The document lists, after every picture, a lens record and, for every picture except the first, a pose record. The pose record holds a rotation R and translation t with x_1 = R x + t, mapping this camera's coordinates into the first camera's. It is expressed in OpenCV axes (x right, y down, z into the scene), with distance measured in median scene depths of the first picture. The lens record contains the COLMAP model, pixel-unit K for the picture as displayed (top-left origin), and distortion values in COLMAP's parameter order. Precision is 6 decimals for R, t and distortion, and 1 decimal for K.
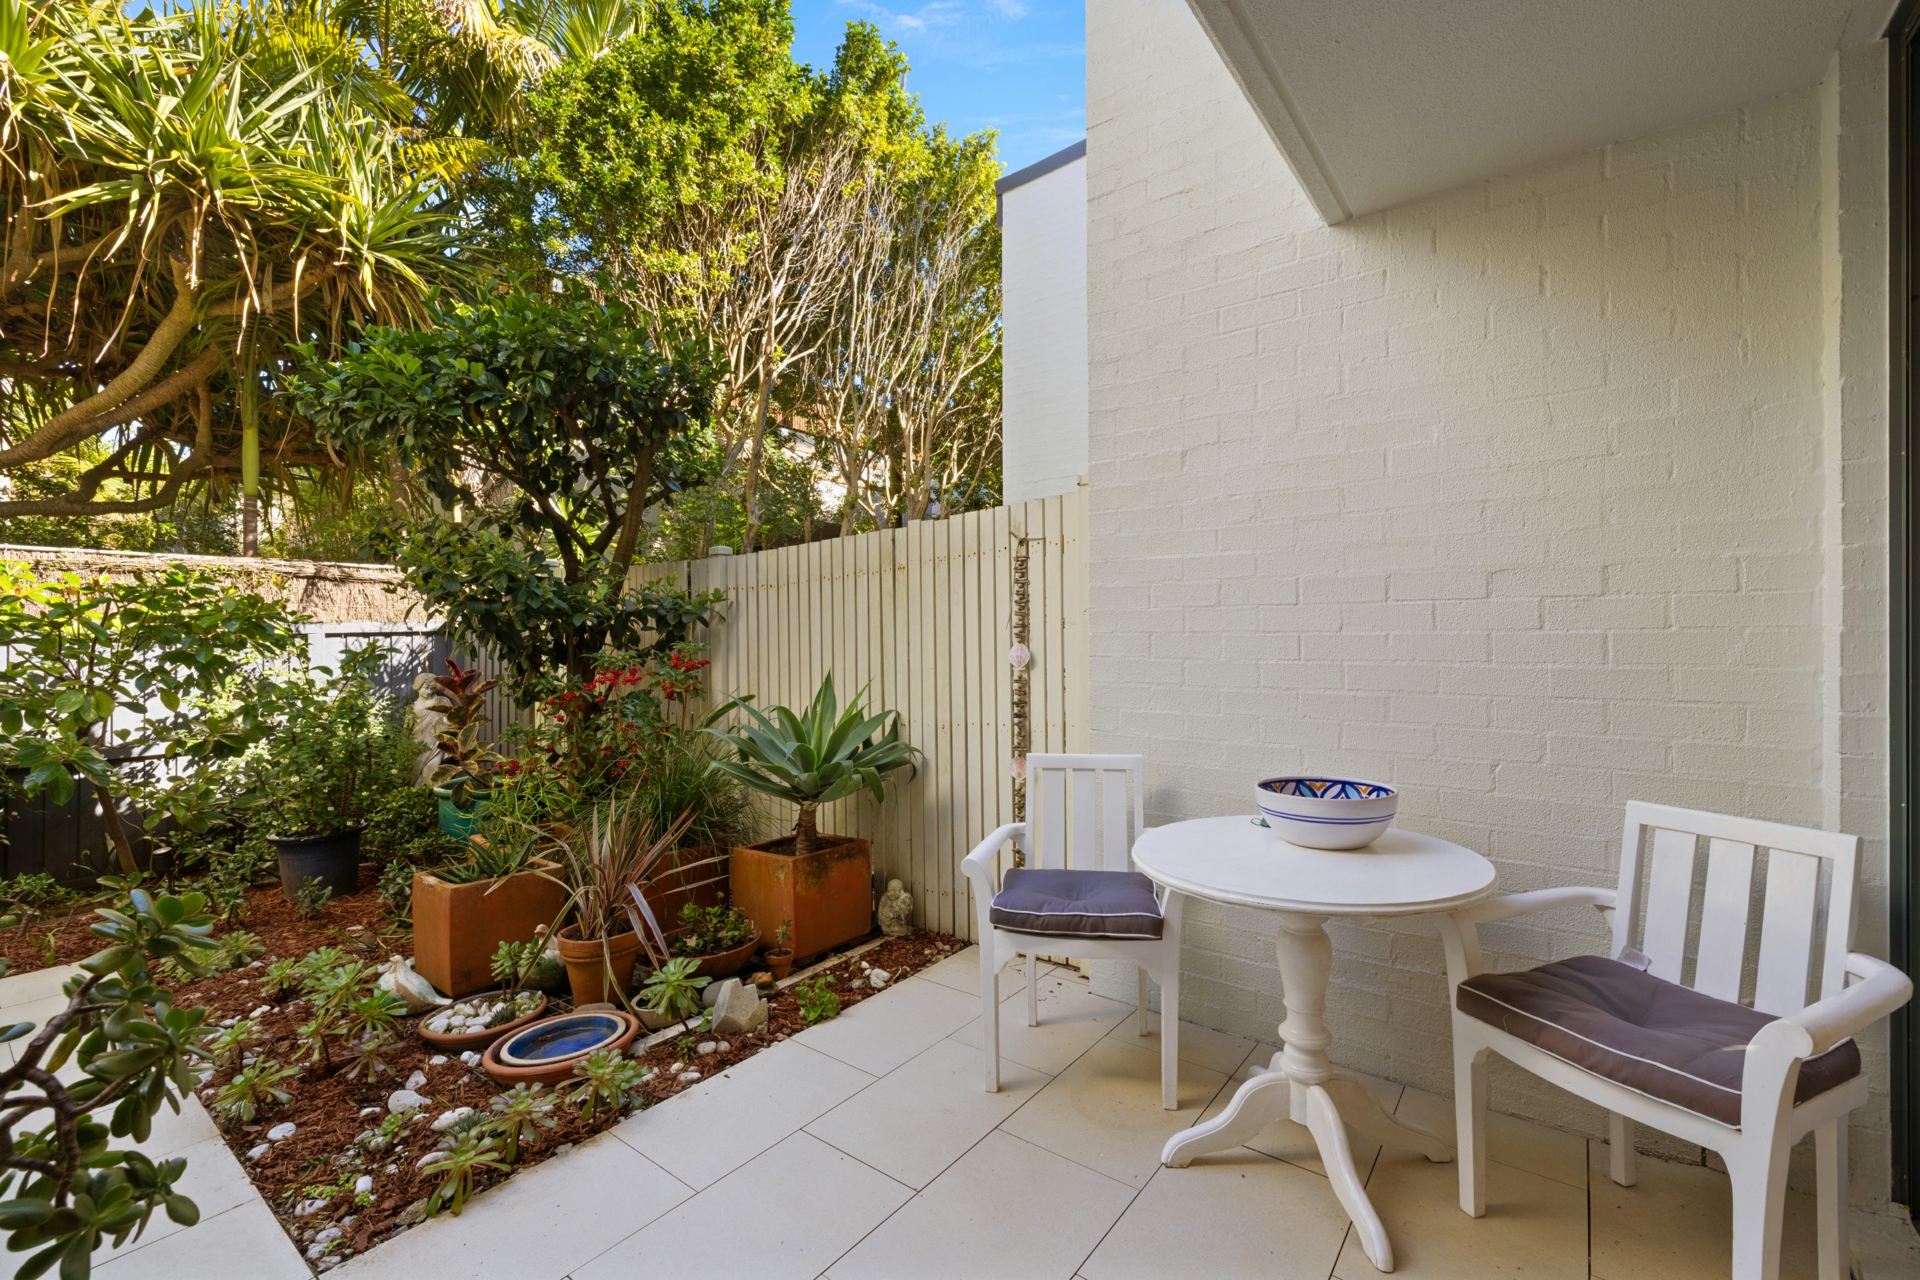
lens RADIAL K [[811.1, 0, 959.8], [0, 811.1, 637.6], [0, 0, 1]] dist [-0.000772, 0.000148]
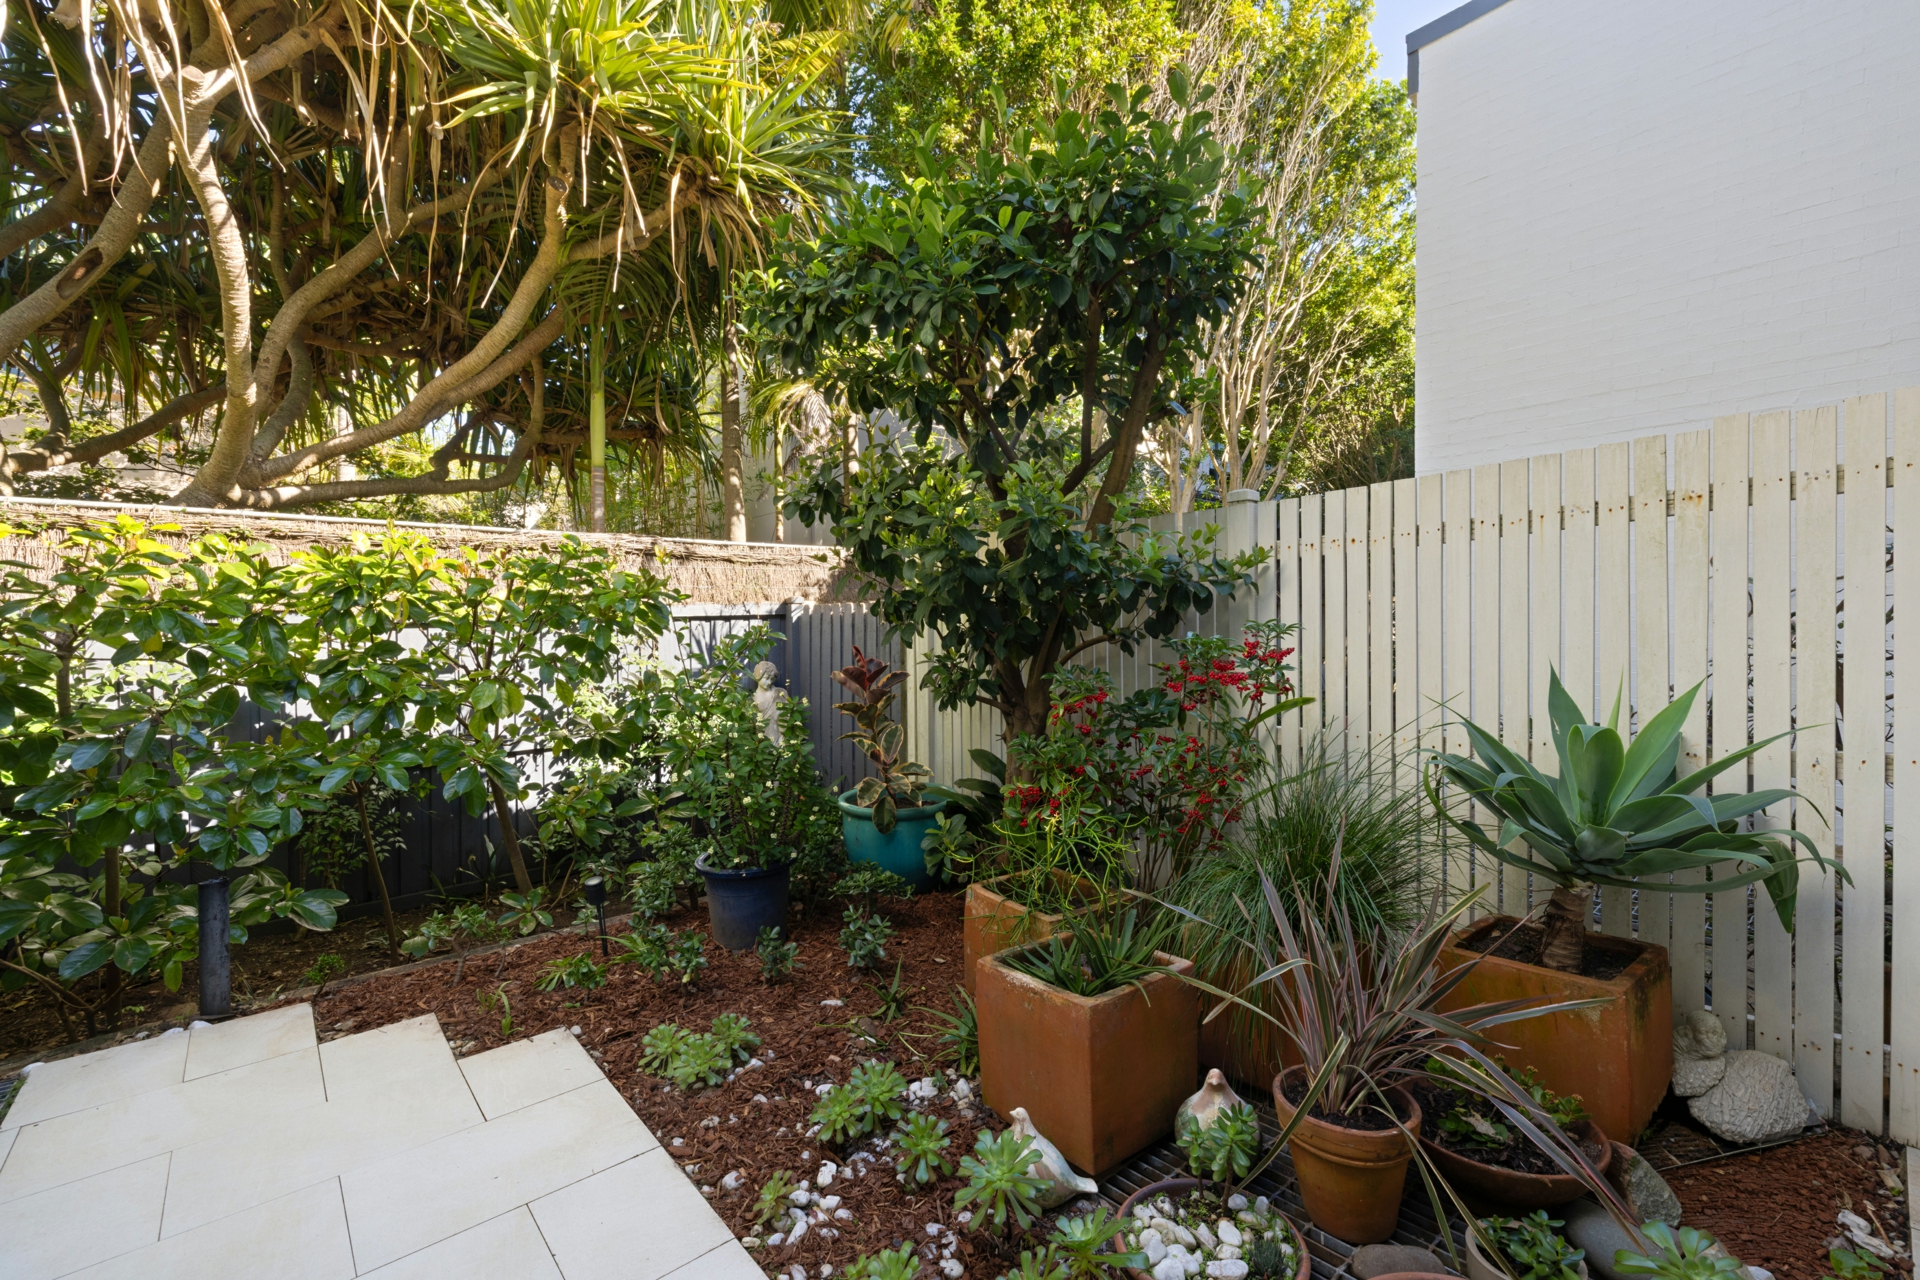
lens RADIAL K [[811.1, 0, 960.2], [0, 811.1, 641.2], [0, 0, 1]] dist [-0.000772, 0.000148]
pose [[0.980954, 0.000594, -0.194241, -0.351721], [0.003339, 0.999796, 0.019921, 0.005936], [0.194213, -0.020190, 0.980752, 0.211268]]
